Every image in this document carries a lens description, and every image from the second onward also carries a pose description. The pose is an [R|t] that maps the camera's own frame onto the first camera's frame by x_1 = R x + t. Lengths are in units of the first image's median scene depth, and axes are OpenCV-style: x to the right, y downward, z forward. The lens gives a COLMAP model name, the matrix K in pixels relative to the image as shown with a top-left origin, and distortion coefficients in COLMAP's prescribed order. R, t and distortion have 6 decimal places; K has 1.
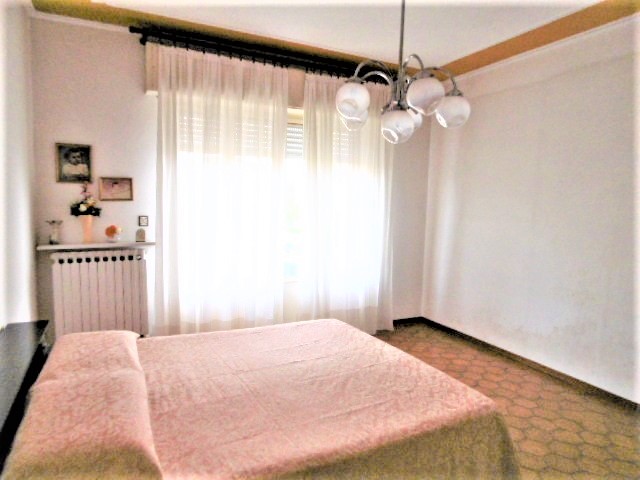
lens RADIAL K [[417.1, 0, 318.1], [0, 417.1, 241.0], [0, 0, 1]] dist [-0.000629, -0.007731]
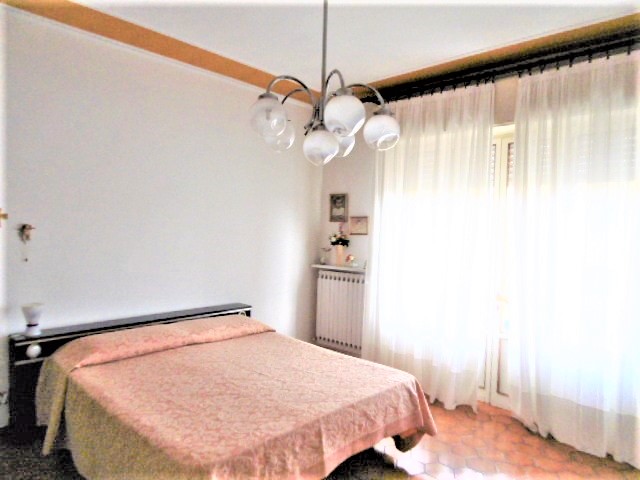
lens RADIAL K [[417.1, 0, 318.1], [0, 417.1, 241.0], [0, 0, 1]] dist [-0.000629, -0.007731]
pose [[0.363831, 0.019590, -0.931259, 0.659228], [-0.106199, 0.994132, -0.020578, -0.039064], [0.925391, 0.106386, 0.363776, 0.434108]]
